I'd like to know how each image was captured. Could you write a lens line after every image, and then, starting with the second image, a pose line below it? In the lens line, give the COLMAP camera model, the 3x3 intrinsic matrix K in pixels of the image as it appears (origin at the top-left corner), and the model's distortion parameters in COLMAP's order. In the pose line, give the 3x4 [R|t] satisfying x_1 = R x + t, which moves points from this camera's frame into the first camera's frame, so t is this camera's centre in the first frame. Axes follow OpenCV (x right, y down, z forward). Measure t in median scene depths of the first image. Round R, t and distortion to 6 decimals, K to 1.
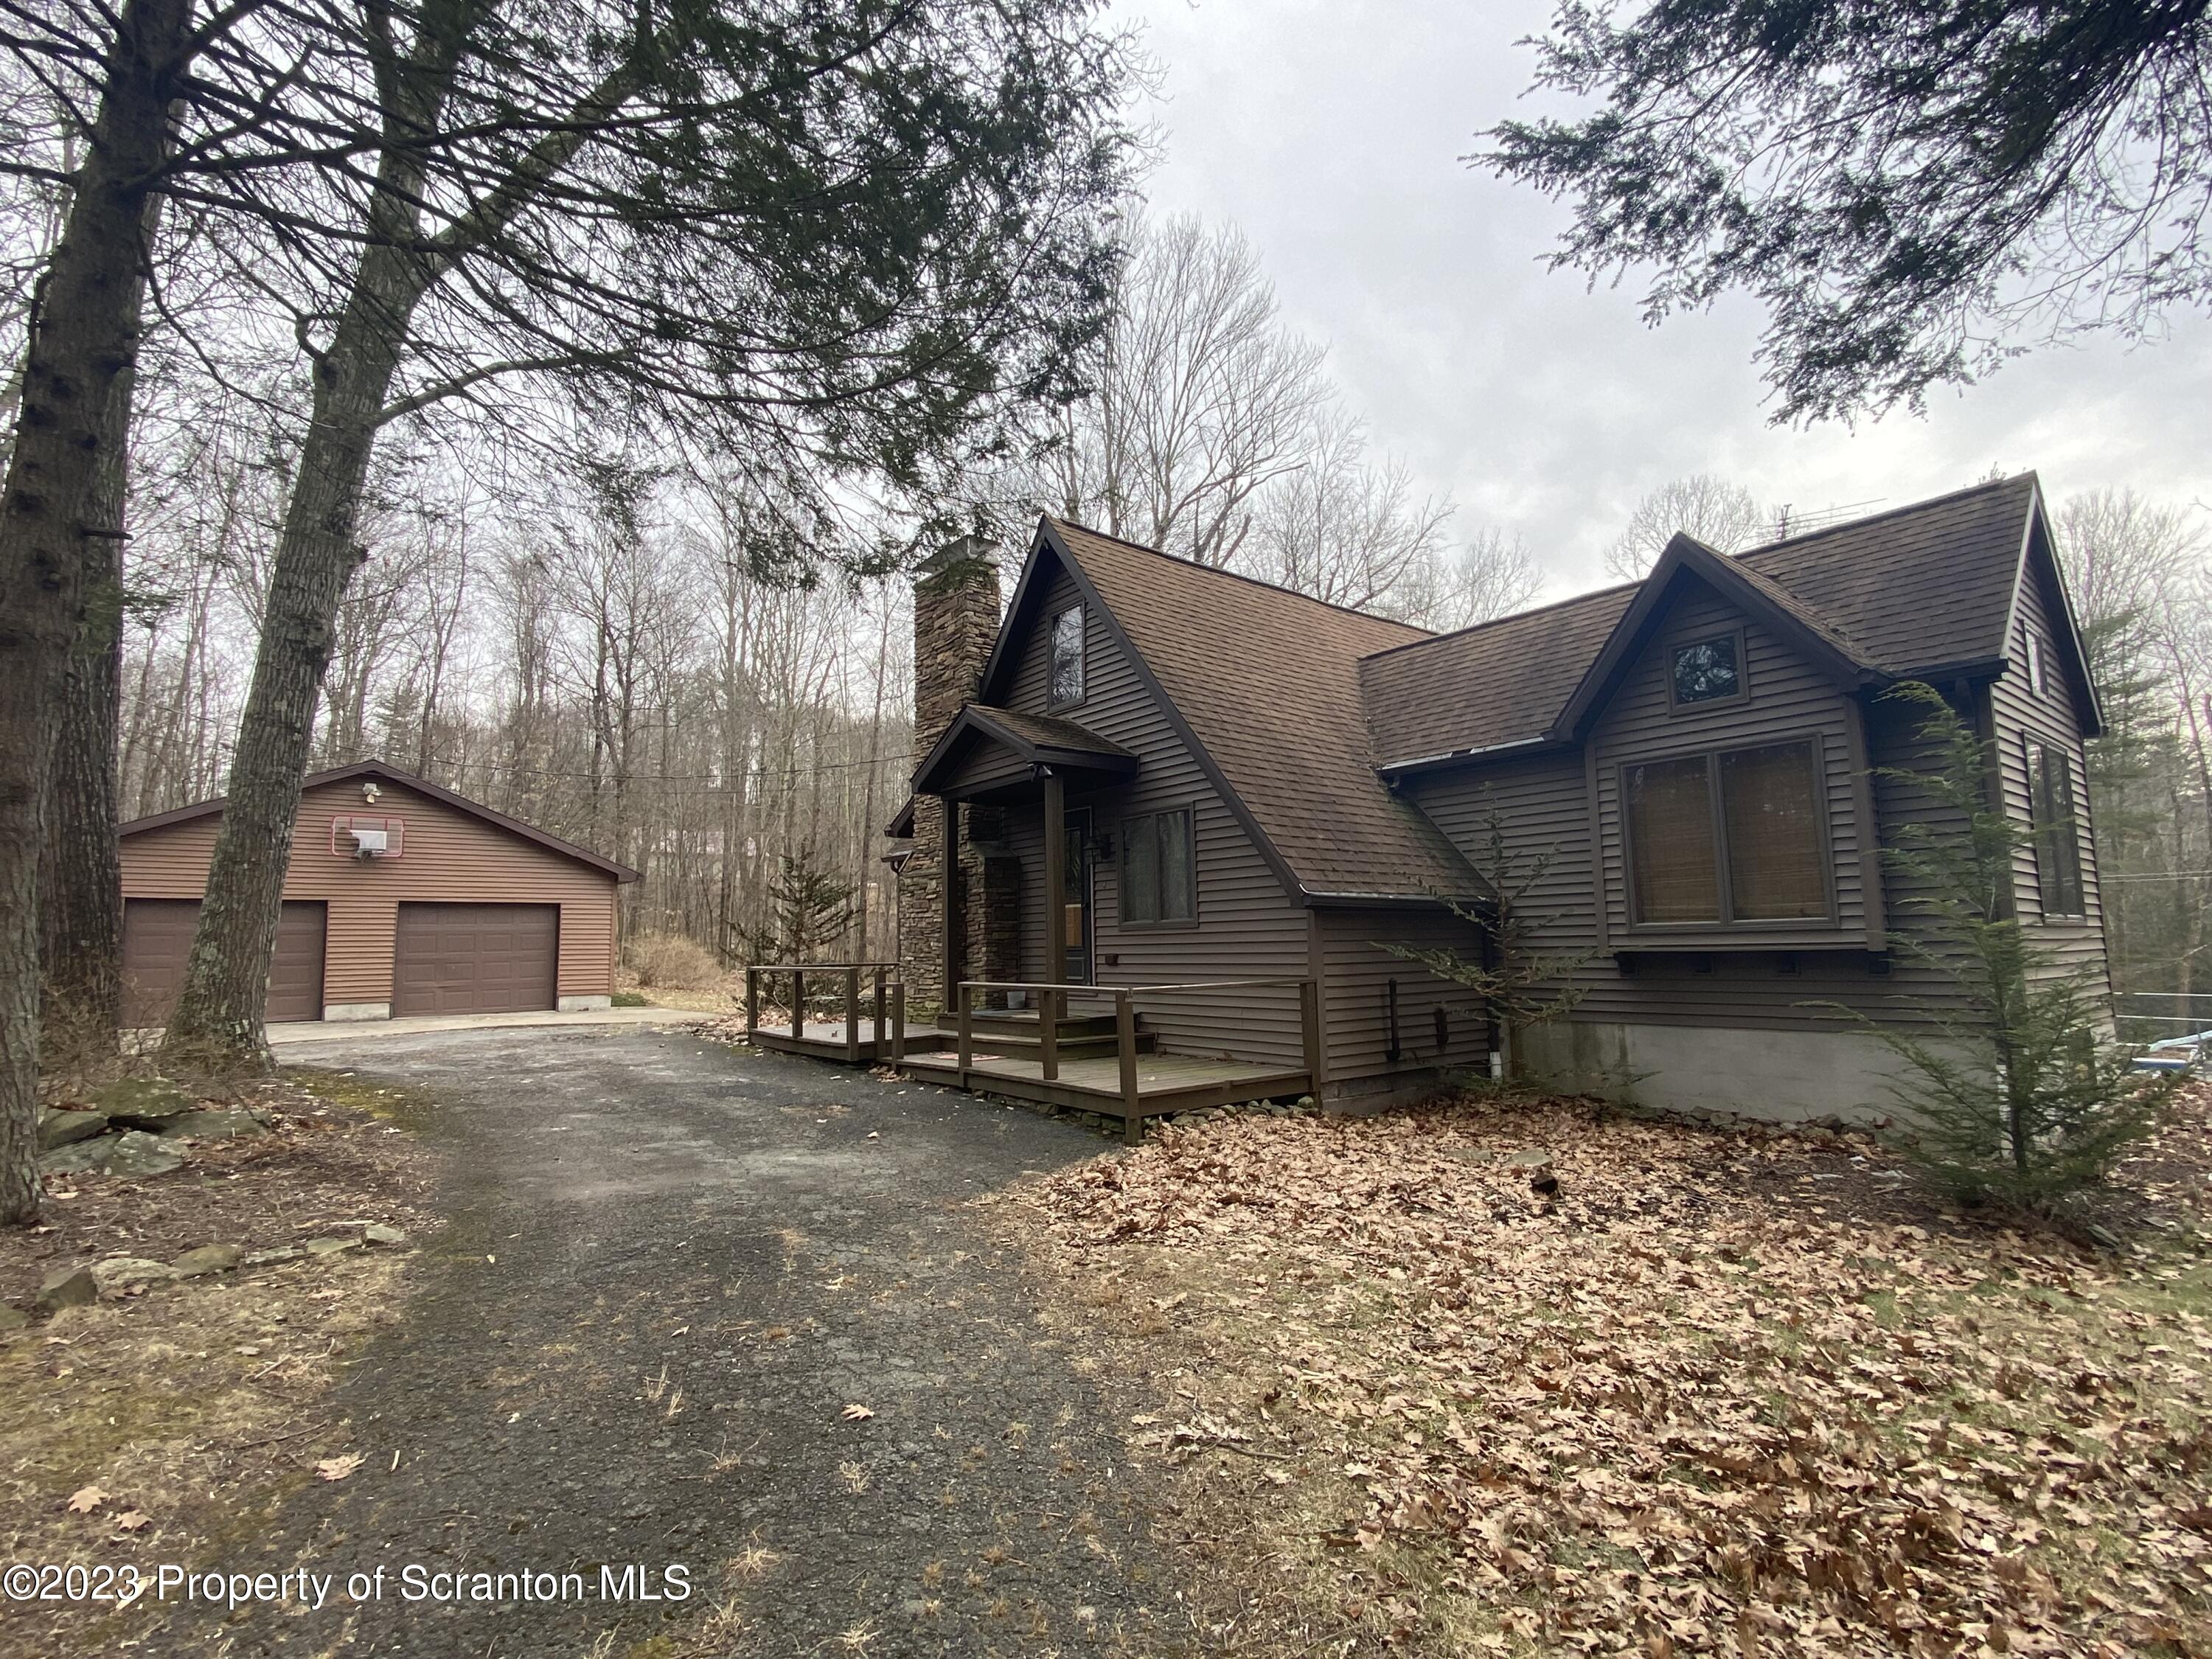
lens RADIAL K [[1054.4, 0, 1103.2], [0, 1054.4, 822.7], [0, 0, 1]] dist [0.045970, -0.034570]
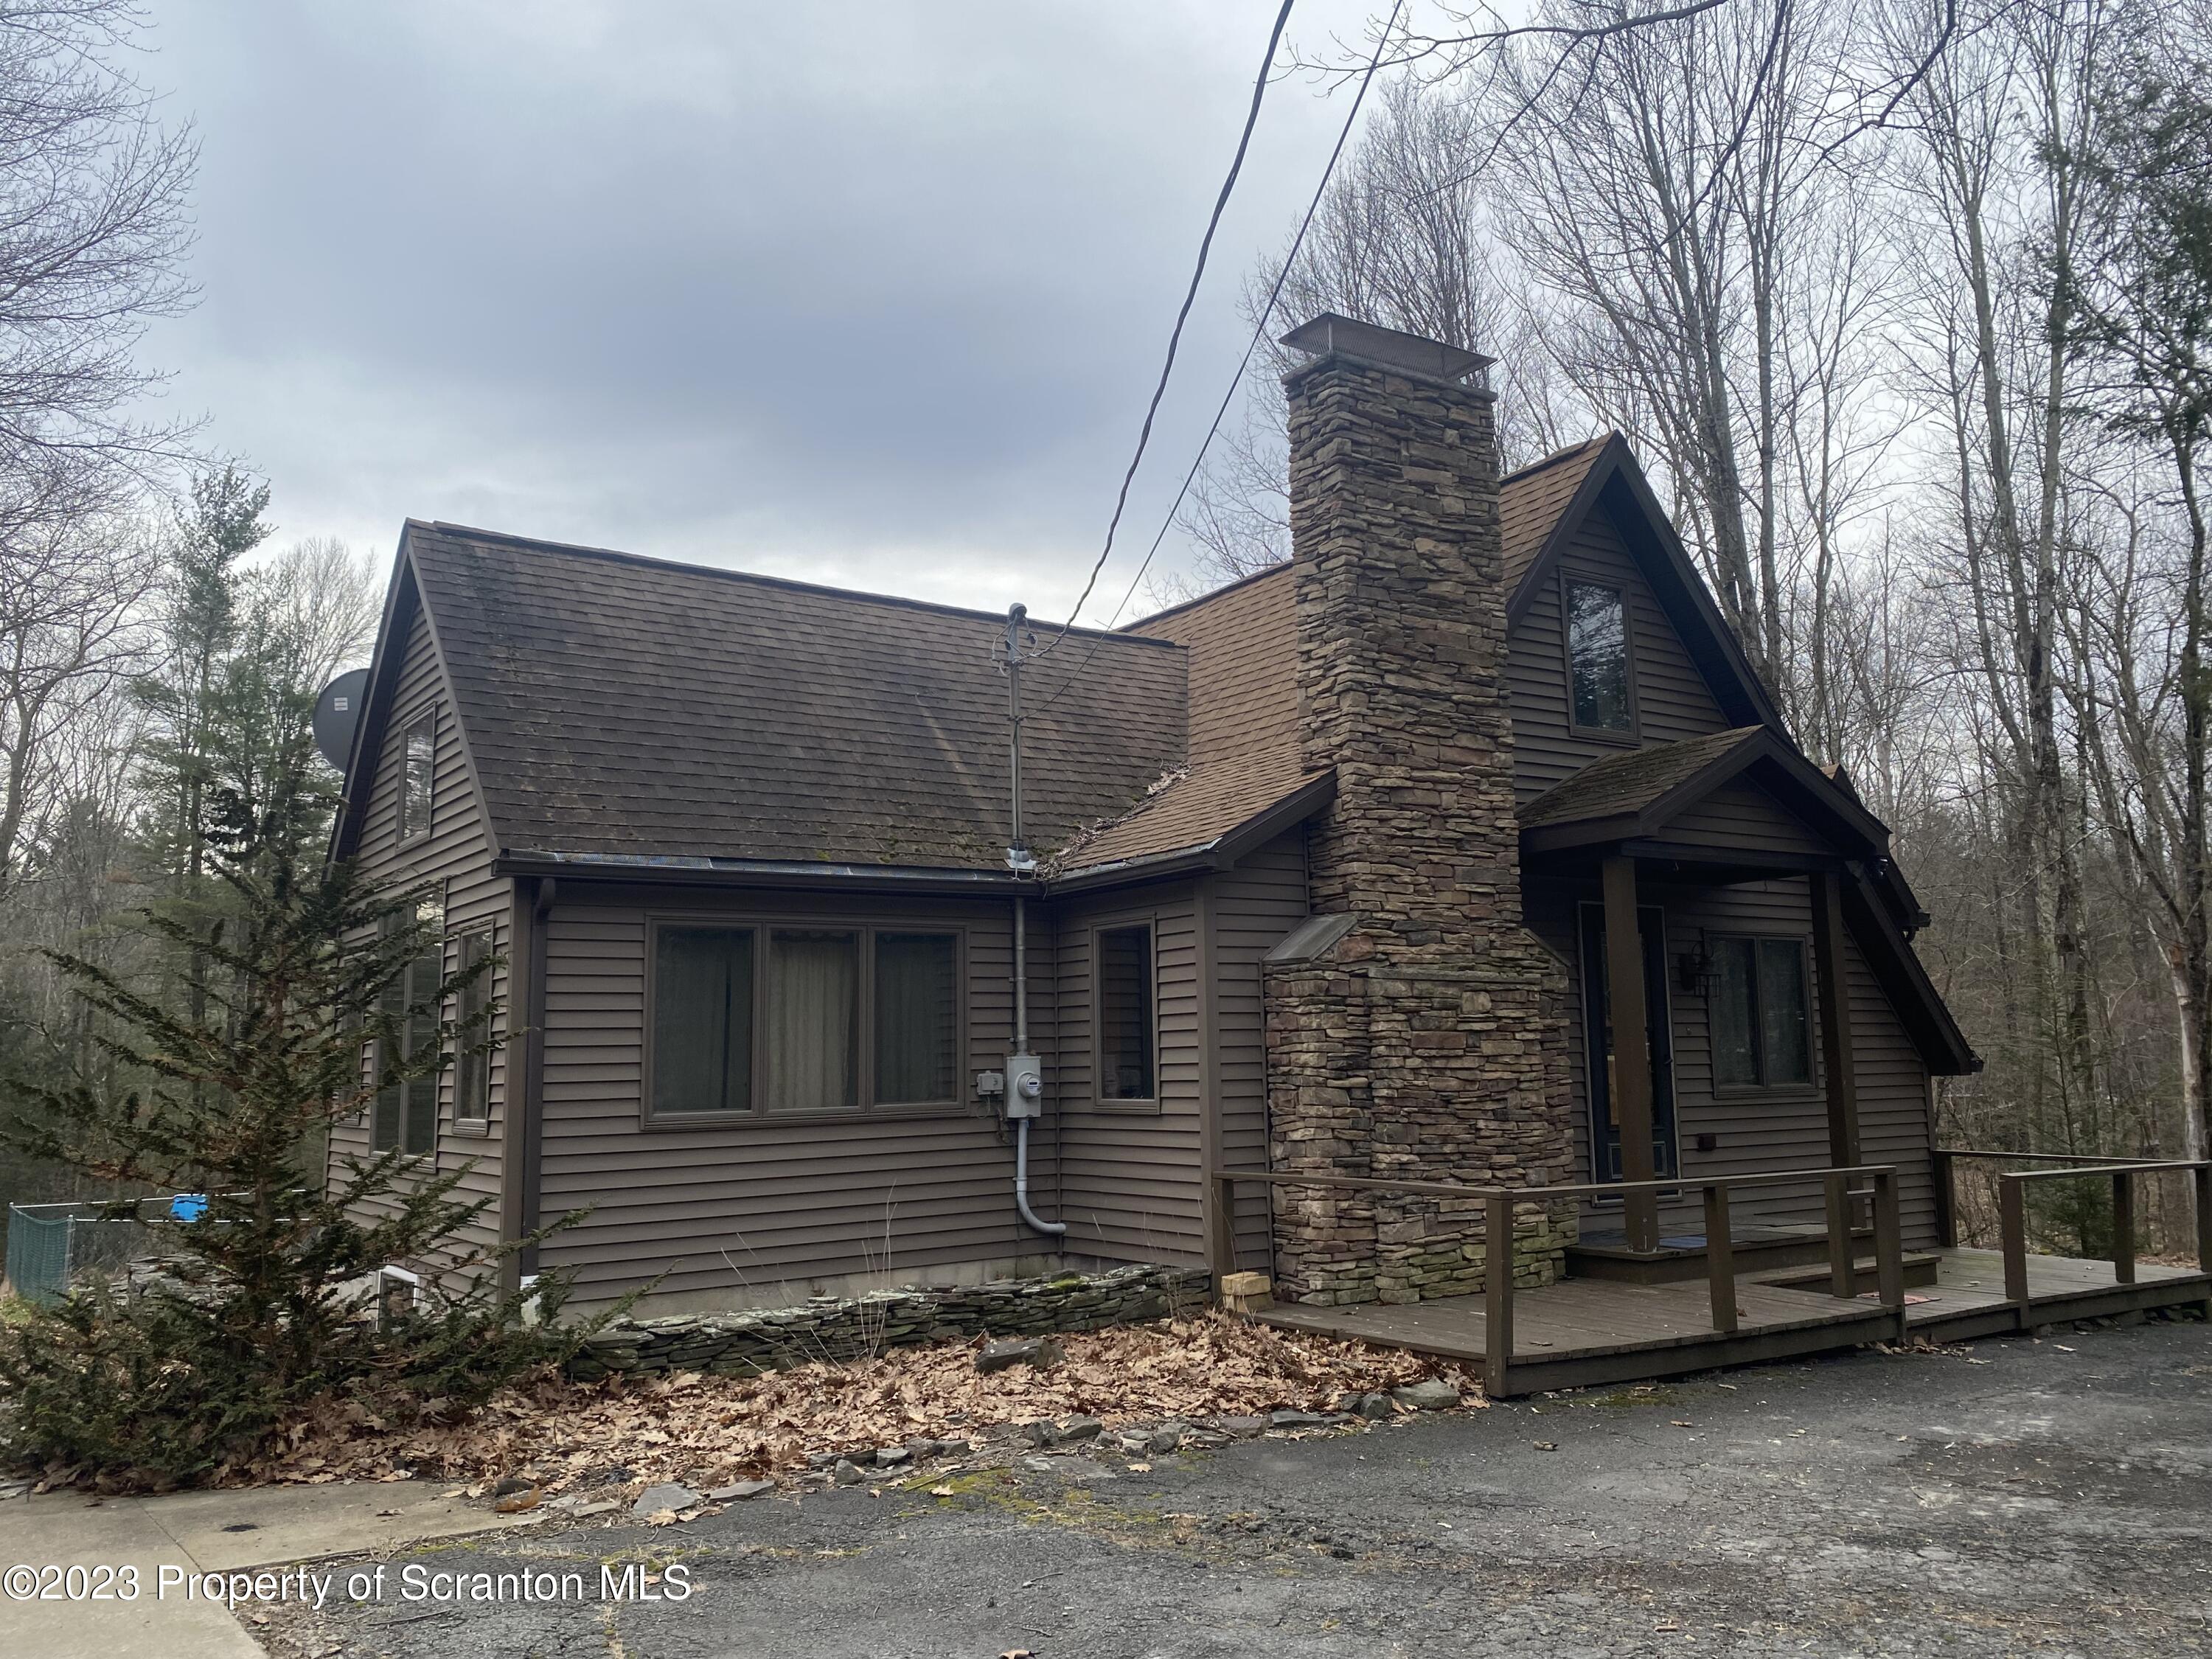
lens RADIAL K [[1684.2, 0, 1105.2], [0, 1684.2, 829.3], [0, 0, 1]] dist [0.080781, -0.001081]
pose [[0.071479, 0.156430, 0.985099, -1.919571], [-0.100694, 0.983712, -0.148903, 0.227378], [-0.992346, -0.088550, 0.086066, 2.201998]]
